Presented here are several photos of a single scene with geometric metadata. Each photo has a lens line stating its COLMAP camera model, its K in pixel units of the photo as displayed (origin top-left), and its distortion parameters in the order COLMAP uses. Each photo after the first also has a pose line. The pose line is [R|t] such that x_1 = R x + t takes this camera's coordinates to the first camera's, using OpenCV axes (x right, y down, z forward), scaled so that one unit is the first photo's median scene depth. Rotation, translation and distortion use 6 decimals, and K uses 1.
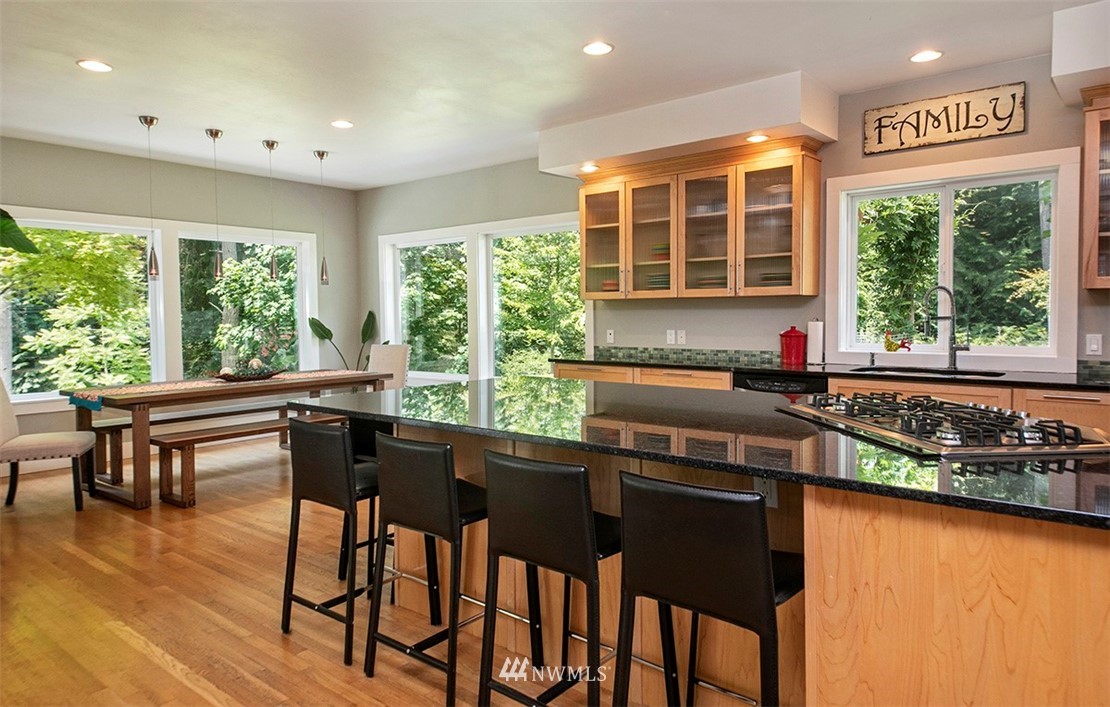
lens RADIAL K [[704.8, 0, 555.0], [0, 704.8, 353.5], [0, 0, 1]] dist [0.087620, -0.089105]
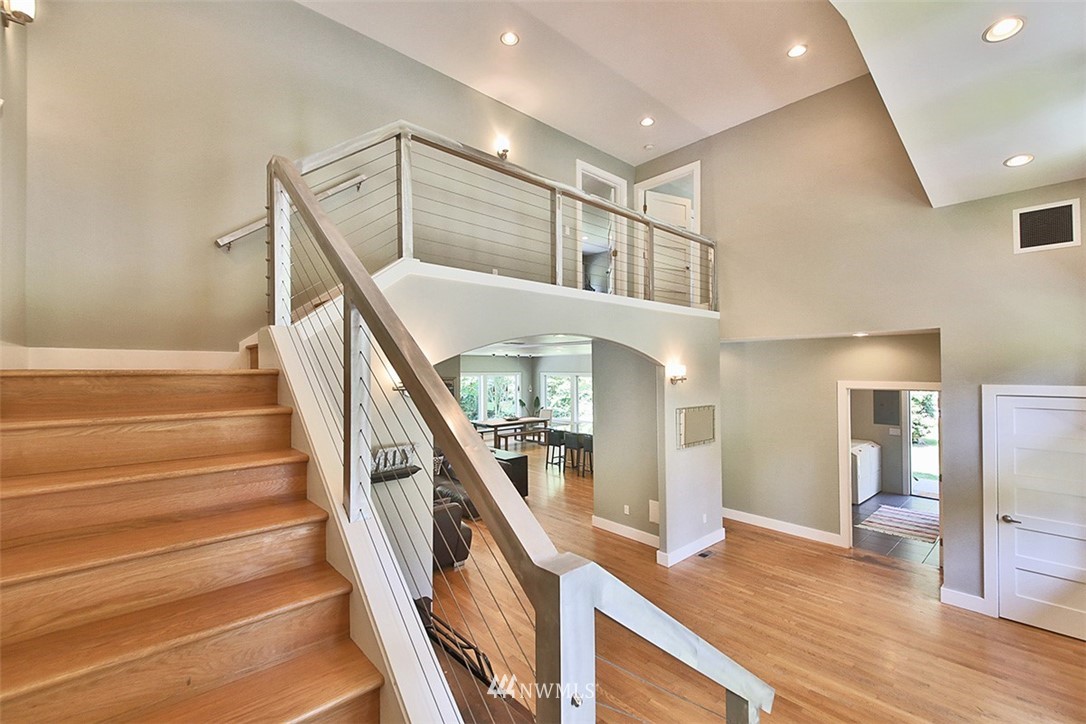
lens RADIAL K [[463.5, 0, 543.0], [0, 463.5, 362.0], [0, 0, 1]] dist [0.000054, -0.000002]
pose [[0.989793, 0.007089, -0.142336, 0.072014], [-0.017109, 0.997450, -0.069293, -0.119008], [0.141482, 0.071020, 0.987390, -1.598823]]
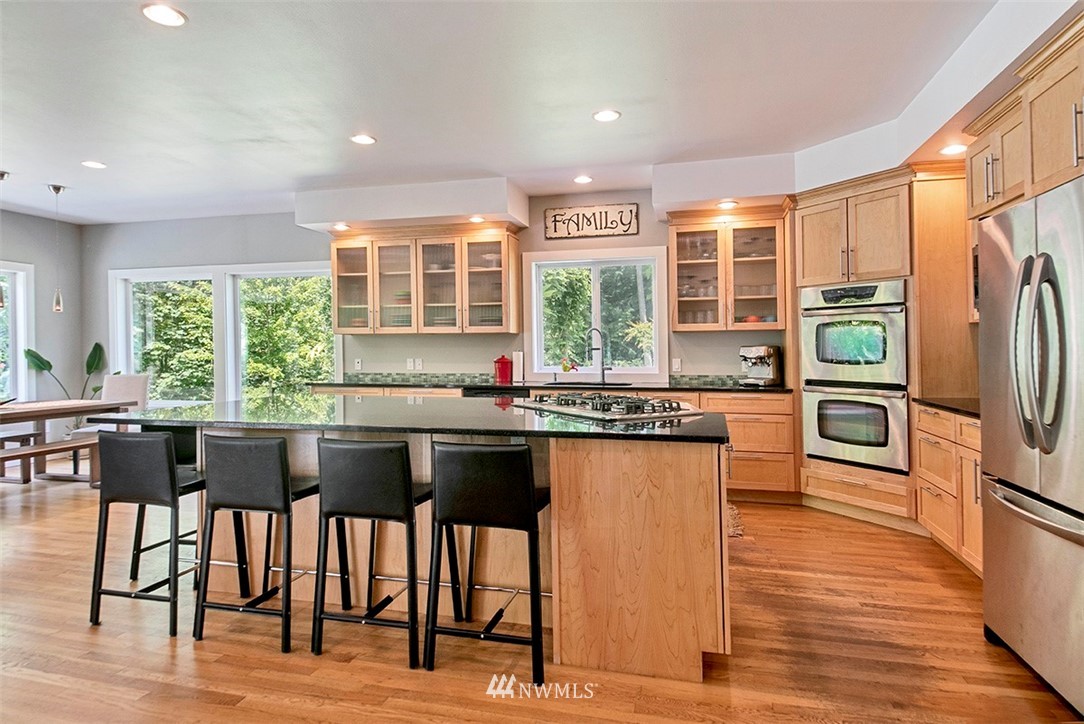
lens RADIAL K [[601.6, 0, 542.0], [0, 601.6, 362.0], [0, 0, 1]] dist [-0.001276, -0.001286]
pose [[0.905889, 0.000181, 0.423514, -0.081003], [0.016789, 0.999198, -0.036339, 0.016440], [-0.423181, 0.040029, 0.905160, -0.083418]]
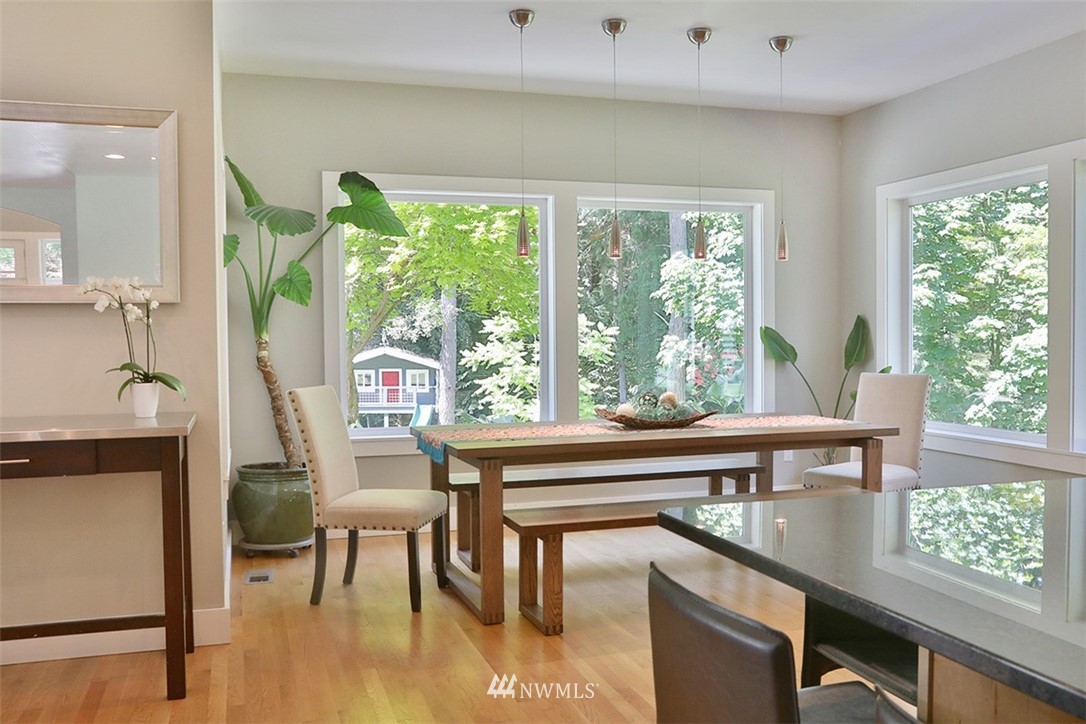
lens RADIAL K [[984.3, 0, 547.4], [0, 984.3, 363.5], [0, 0, 1]] dist [-0.096291, 0.002138]
pose [[0.845184, 0.021505, -0.534042, -0.079209], [-0.031362, 0.999464, -0.009387, -0.006701], [0.533554, 0.024682, 0.845406, 0.297731]]
